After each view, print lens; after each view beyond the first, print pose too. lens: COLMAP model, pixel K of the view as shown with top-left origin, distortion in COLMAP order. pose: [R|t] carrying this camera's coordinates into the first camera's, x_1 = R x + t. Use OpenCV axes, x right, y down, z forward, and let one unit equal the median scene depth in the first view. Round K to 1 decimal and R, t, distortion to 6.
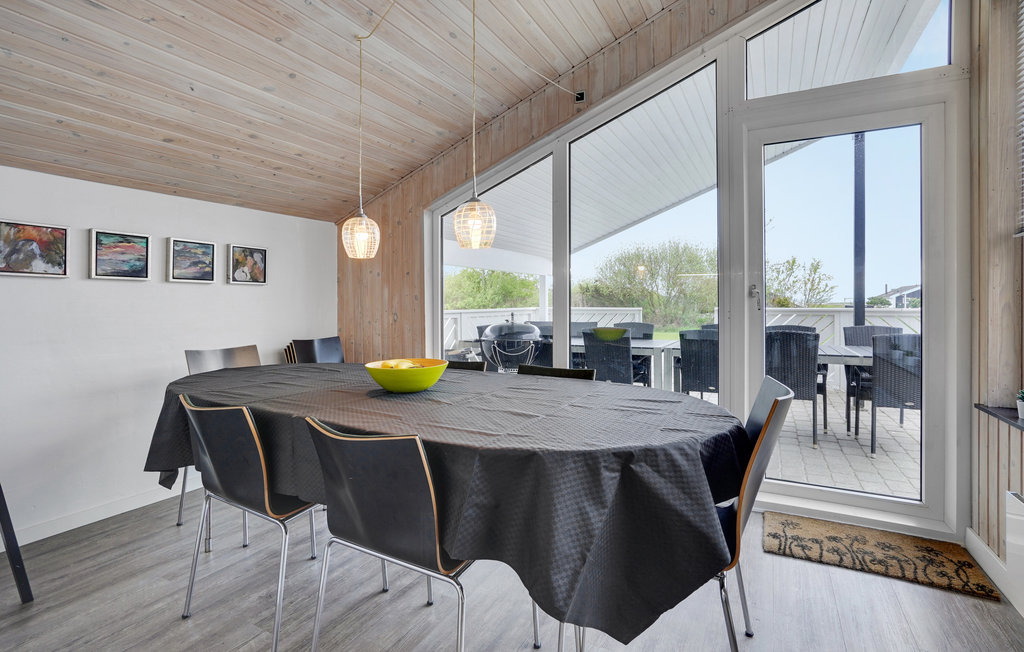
lens RADIAL K [[492.1, 0, 510.2], [0, 492.1, 299.2], [0, 0, 1]] dist [-0.002853, 0.013094]
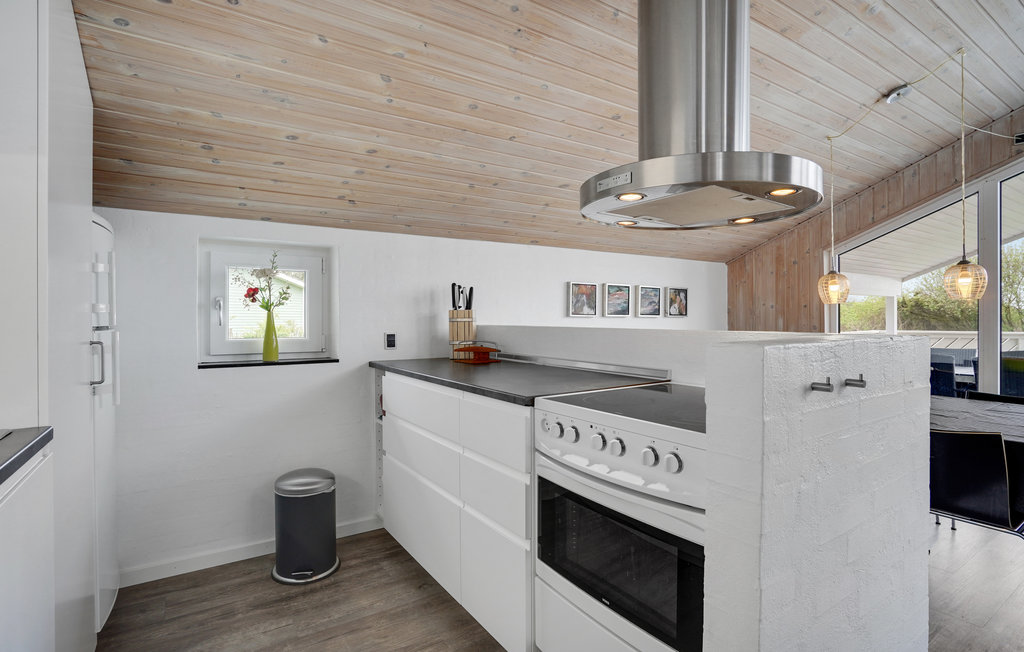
lens RADIAL K [[515.9, 0, 539.6], [0, 515.9, 313.1], [0, 0, 1]] dist [-0.017031, 0.025509]
pose [[0.905700, -0.003035, -0.423908, -0.308980], [0.002397, 0.999995, -0.002040, -0.042068], [0.423912, 0.000831, 0.905703, -0.418696]]
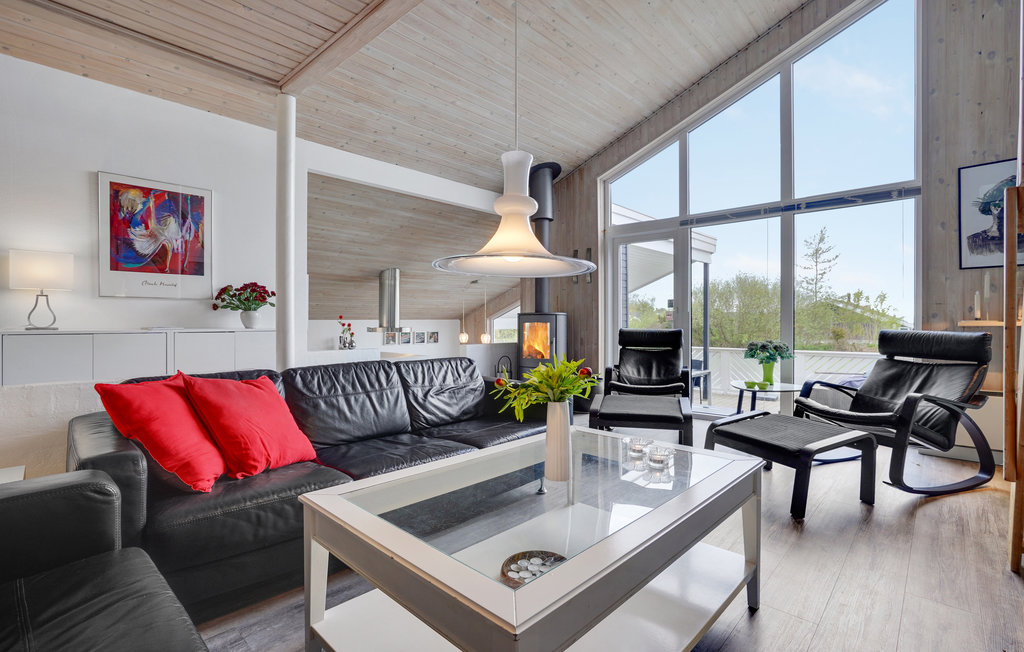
lens RADIAL K [[476.7, 0, 512.0], [0, 476.7, 326.0], [0, 0, 1]] dist [0.000001, 0.000080]
pose [[0.973124, 0.003003, -0.230262, 0.751730], [0.001228, 0.999833, 0.018227, -0.217047], [0.230278, -0.018020, 0.972958, -2.091710]]
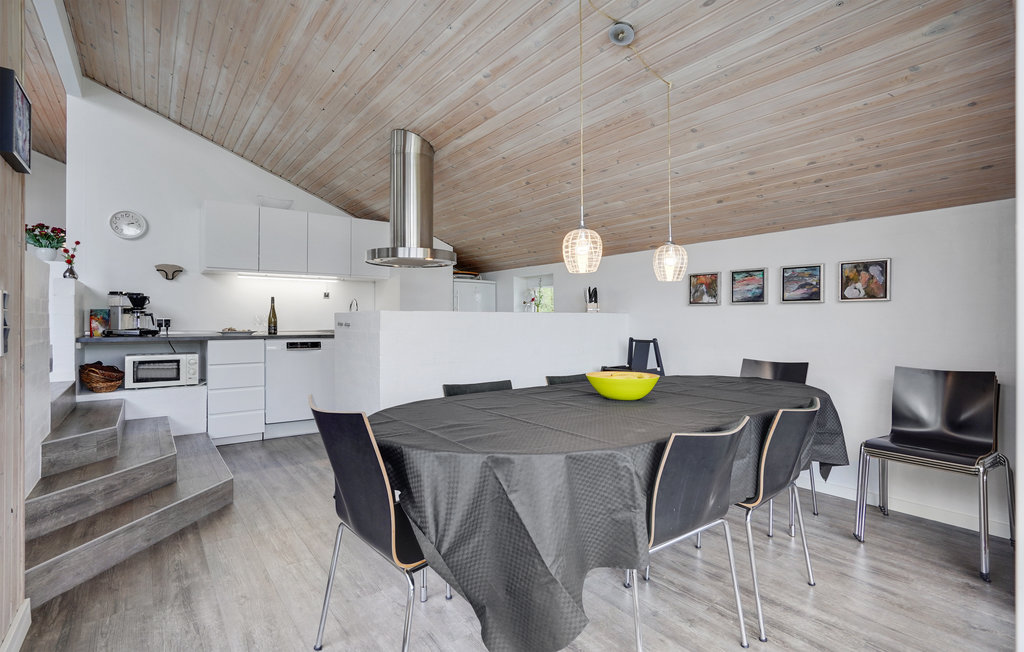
lens RADIAL K [[476.7, 0, 512.0], [0, 476.7, 326.0], [0, 0, 1]] dist [0.000001, 0.000080]
pose [[-0.376894, 0.013011, -0.926165, 0.608760], [0.008246, 0.999909, 0.010691, 0.002010], [0.926220, -0.003608, -0.376967, 0.786338]]
